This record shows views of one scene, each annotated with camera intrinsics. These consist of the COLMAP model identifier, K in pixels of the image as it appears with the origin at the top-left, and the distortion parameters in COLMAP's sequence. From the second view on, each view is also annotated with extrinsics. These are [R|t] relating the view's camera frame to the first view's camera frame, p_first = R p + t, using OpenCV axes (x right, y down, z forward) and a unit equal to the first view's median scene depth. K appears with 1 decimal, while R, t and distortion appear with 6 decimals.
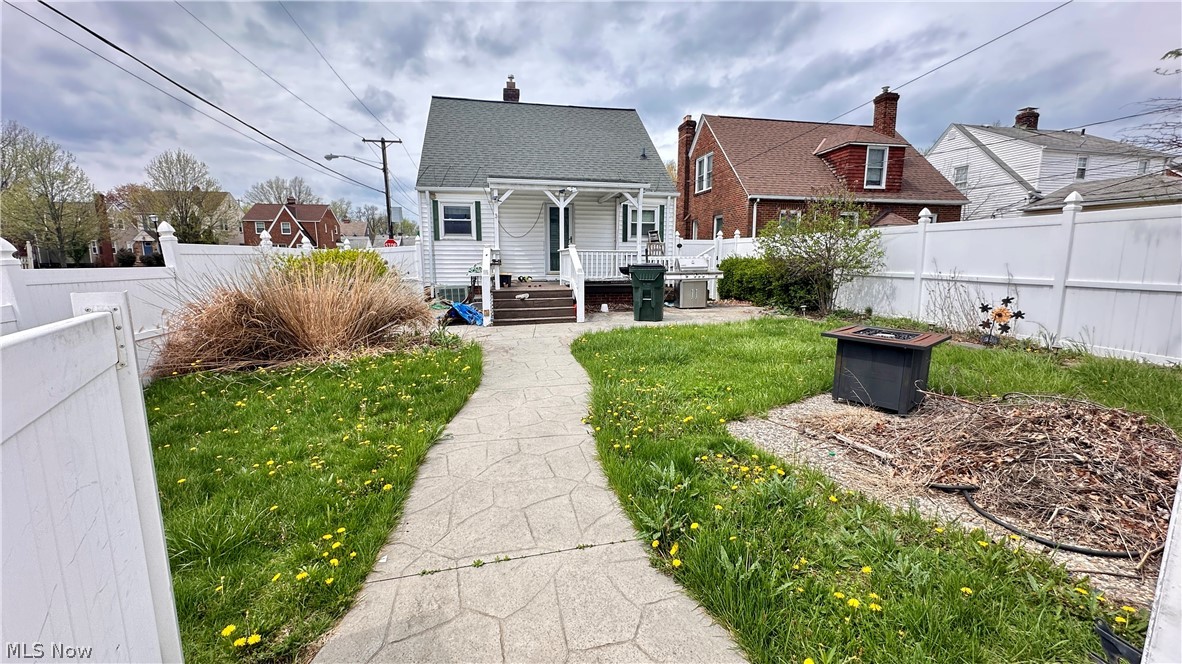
lens RADIAL K [[462.9, 0, 587.5], [0, 462.9, 333.0], [0, 0, 1]] dist [0.003874, -0.000046]
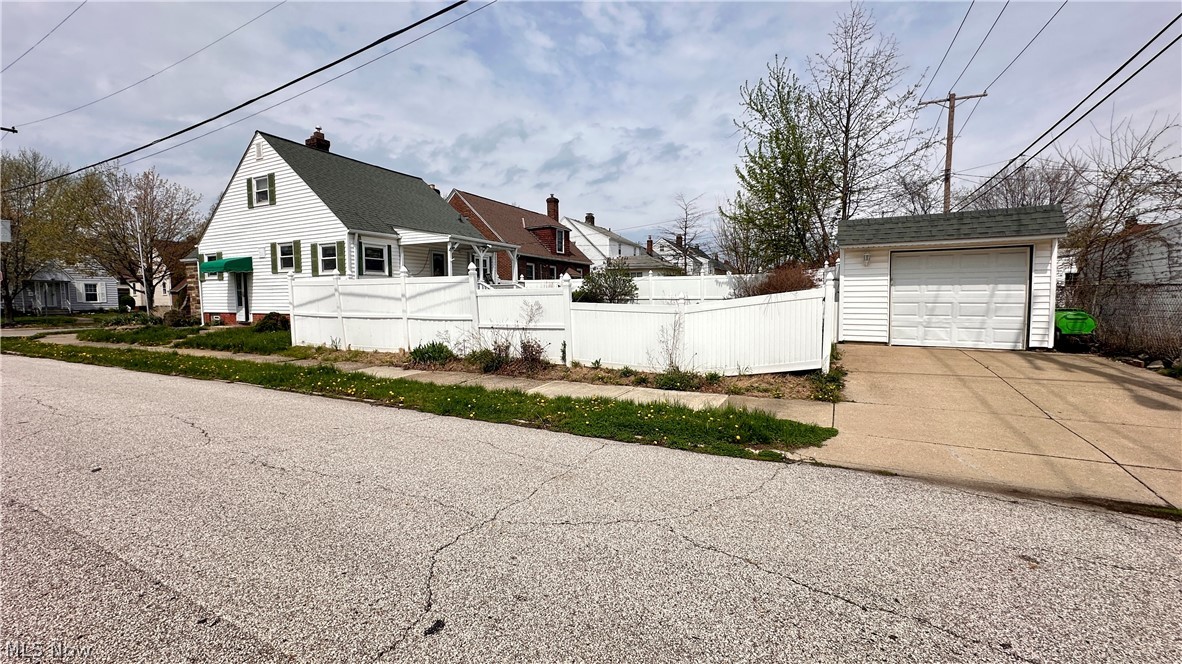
lens RADIAL K [[462.9, 0, 589.4], [0, 462.9, 329.6], [0, 0, 1]] dist [0.003874, -0.000046]
pose [[0.631598, -0.055743, 0.773290, -0.650924], [0.129634, 0.990963, -0.034446, 0.038225], [-0.764382, 0.122001, 0.633117, -0.121801]]
